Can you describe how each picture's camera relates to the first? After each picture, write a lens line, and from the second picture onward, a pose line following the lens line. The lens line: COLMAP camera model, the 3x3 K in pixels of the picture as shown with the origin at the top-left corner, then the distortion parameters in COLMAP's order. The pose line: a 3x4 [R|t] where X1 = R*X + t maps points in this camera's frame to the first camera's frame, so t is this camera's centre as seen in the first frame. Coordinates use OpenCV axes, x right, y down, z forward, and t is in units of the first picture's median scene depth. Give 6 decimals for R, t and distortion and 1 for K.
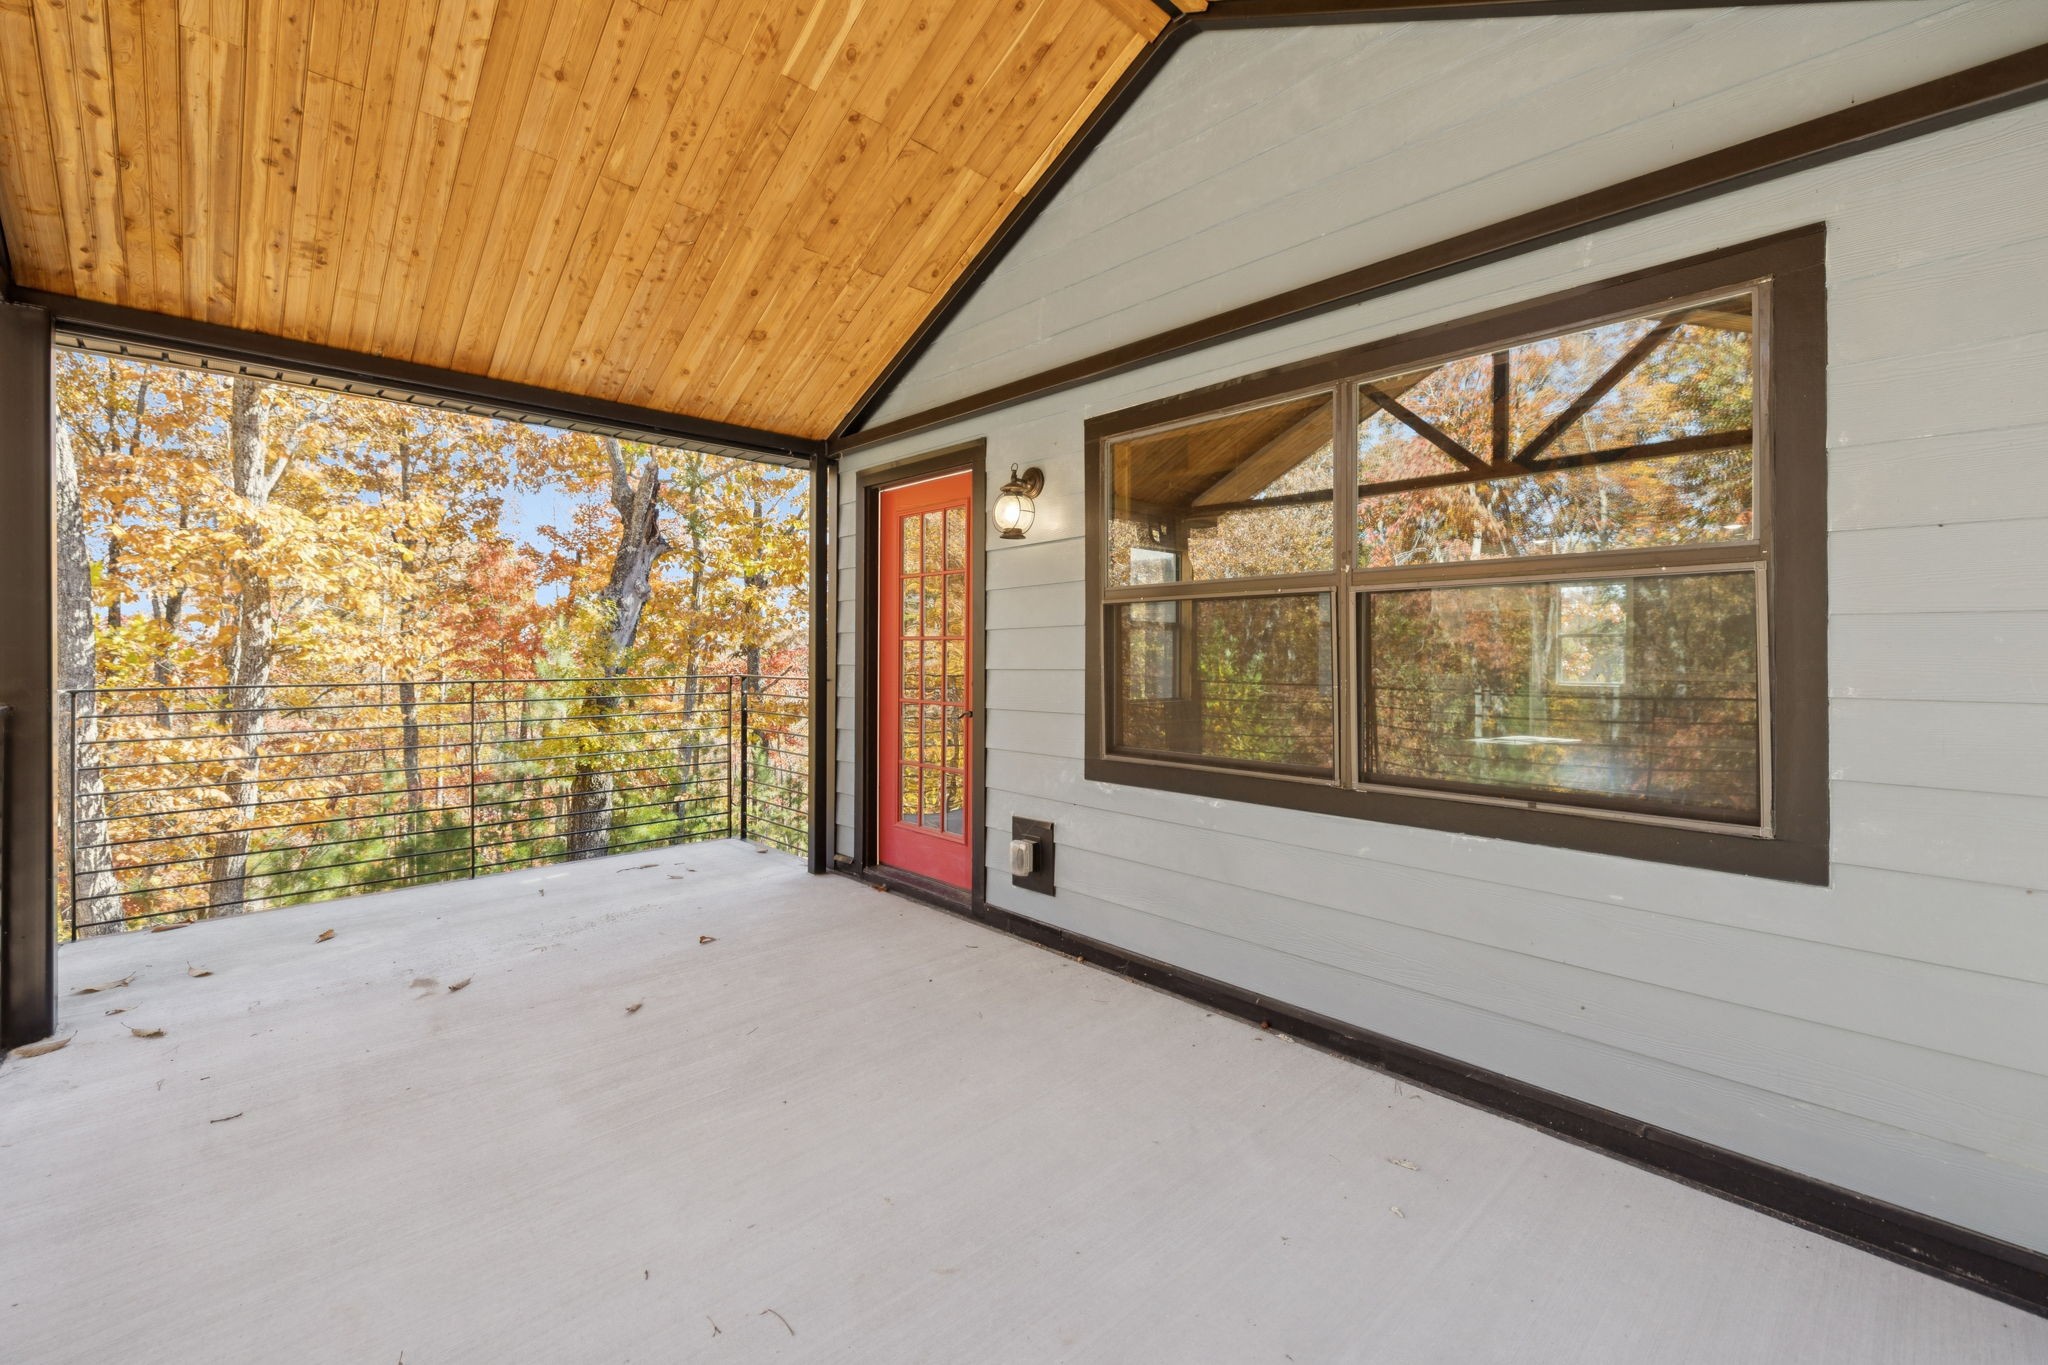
lens RADIAL K [[866.0, 0, 1021.7], [0, 866.0, 646.1], [0, 0, 1]] dist [0.000741, 0.000671]
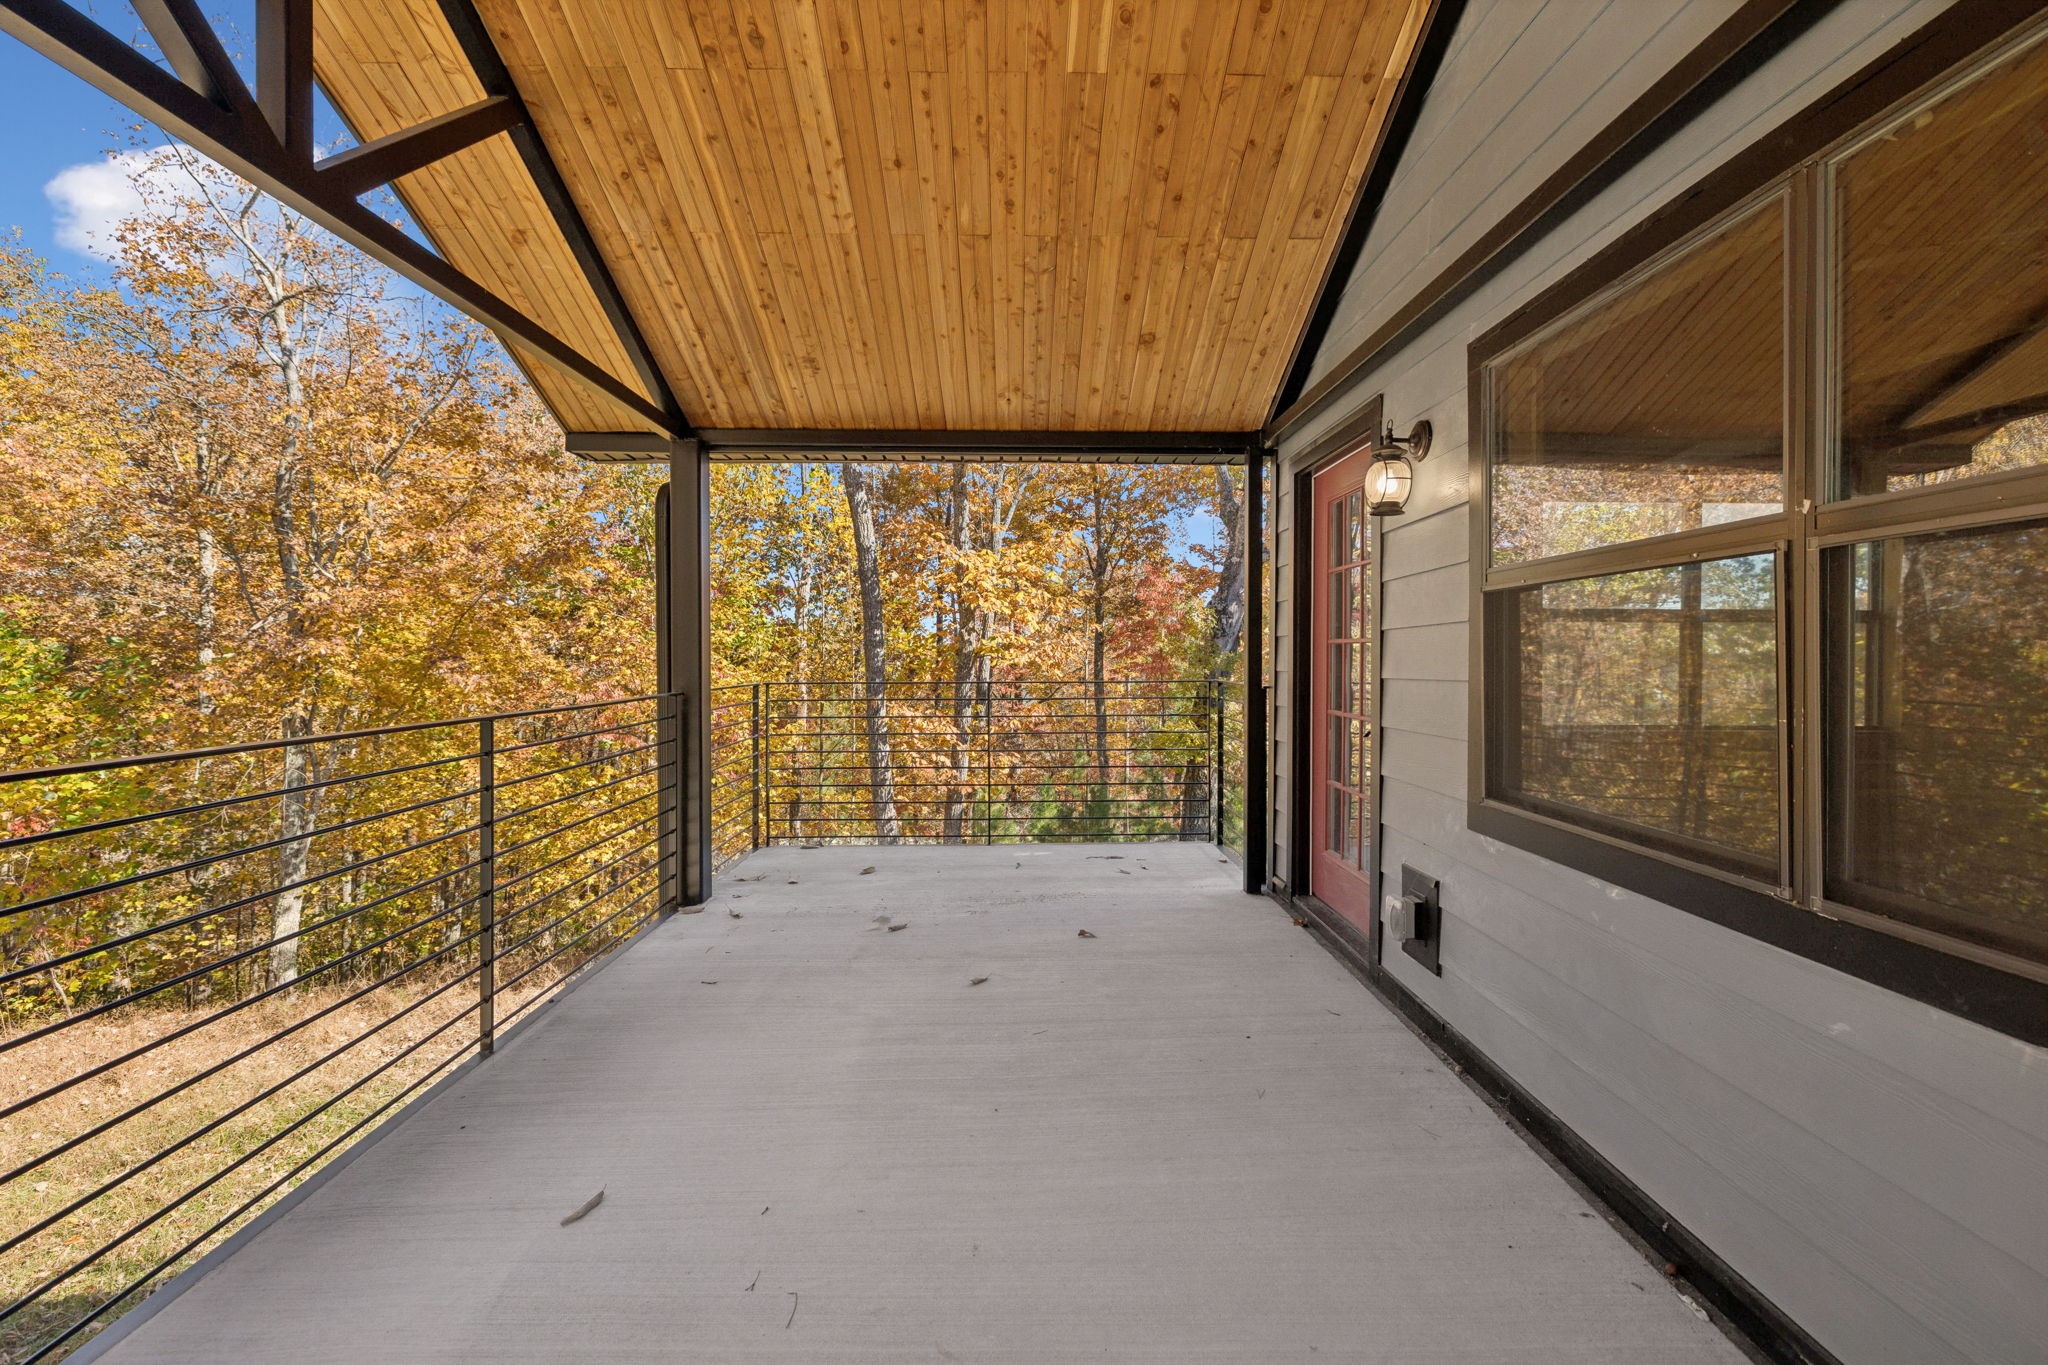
lens RADIAL K [[856.4, 0, 1024.3], [0, 856.4, 654.4], [0, 0, 1]] dist [-0.000948, -0.000012]
pose [[0.741060, -0.002942, -0.671433, 0.258017], [0.006723, 0.999973, 0.003038, -0.000857], [0.671406, -0.006766, 0.741059, 0.183361]]
